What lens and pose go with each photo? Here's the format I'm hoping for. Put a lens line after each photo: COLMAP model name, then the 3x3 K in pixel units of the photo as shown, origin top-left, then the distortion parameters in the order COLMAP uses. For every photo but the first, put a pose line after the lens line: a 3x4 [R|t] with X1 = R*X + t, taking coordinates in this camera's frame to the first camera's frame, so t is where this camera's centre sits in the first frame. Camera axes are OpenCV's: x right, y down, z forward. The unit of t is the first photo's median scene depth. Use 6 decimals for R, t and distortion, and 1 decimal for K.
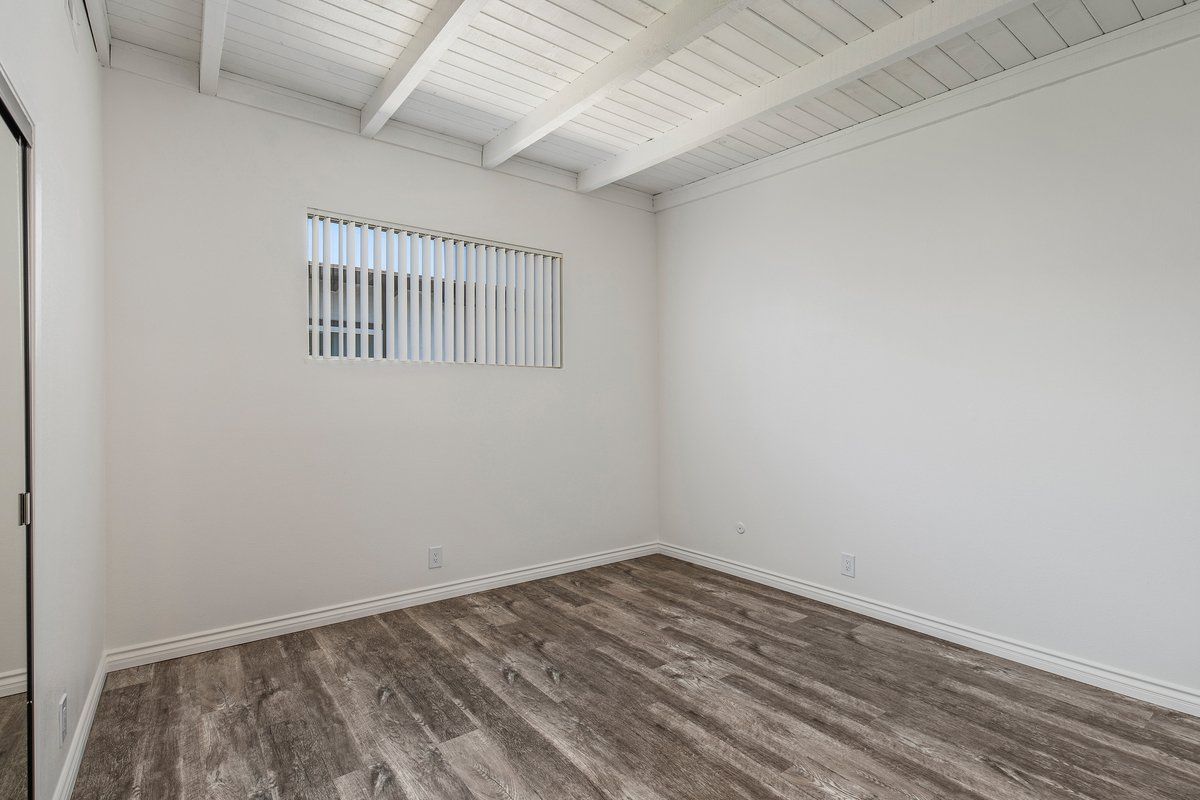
lens RADIAL K [[550.5, 0, 601.5], [0, 550.5, 401.2], [0, 0, 1]] dist [0.003560, -0.000347]
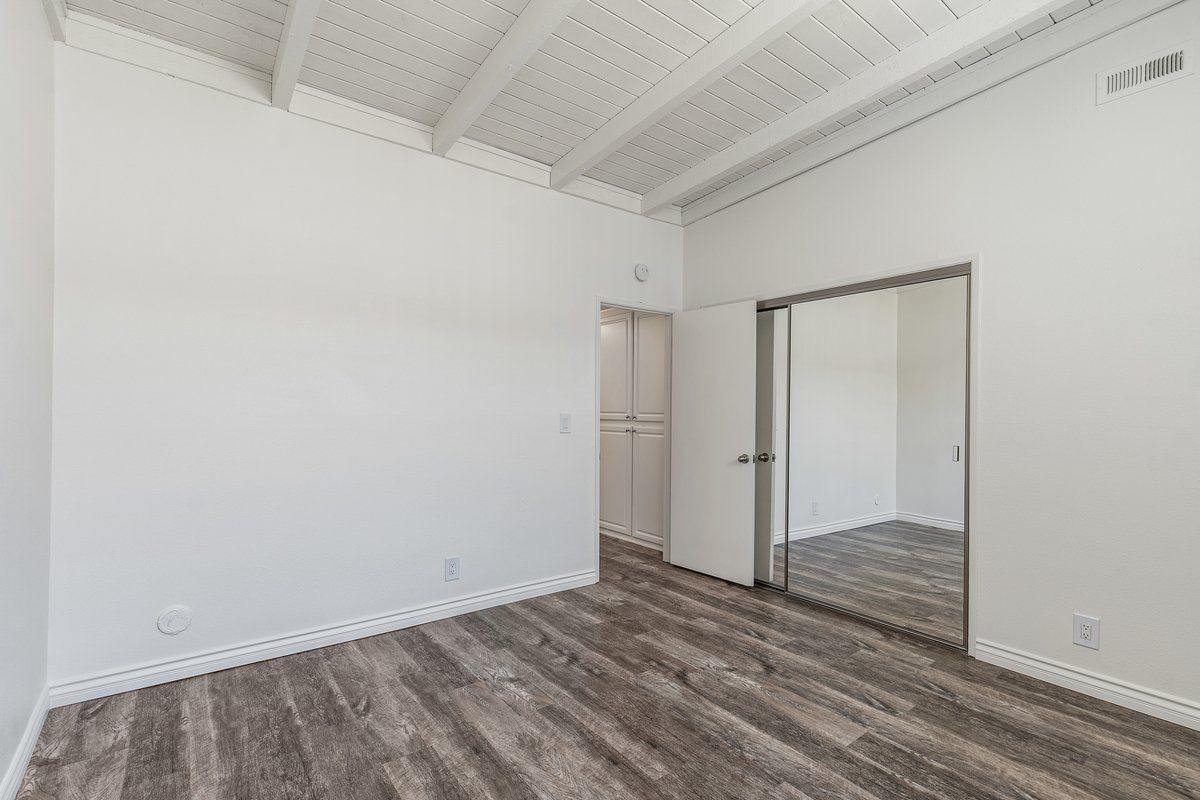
lens RADIAL K [[550.5, 0, 601.5], [0, 550.5, 401.2], [0, 0, 1]] dist [0.003560, -0.000347]
pose [[-0.999844, -0.002886, -0.017427, 0.217214], [-0.002400, 0.999609, -0.027850, 0.038053], [0.017501, -0.027804, -0.999460, 2.009799]]
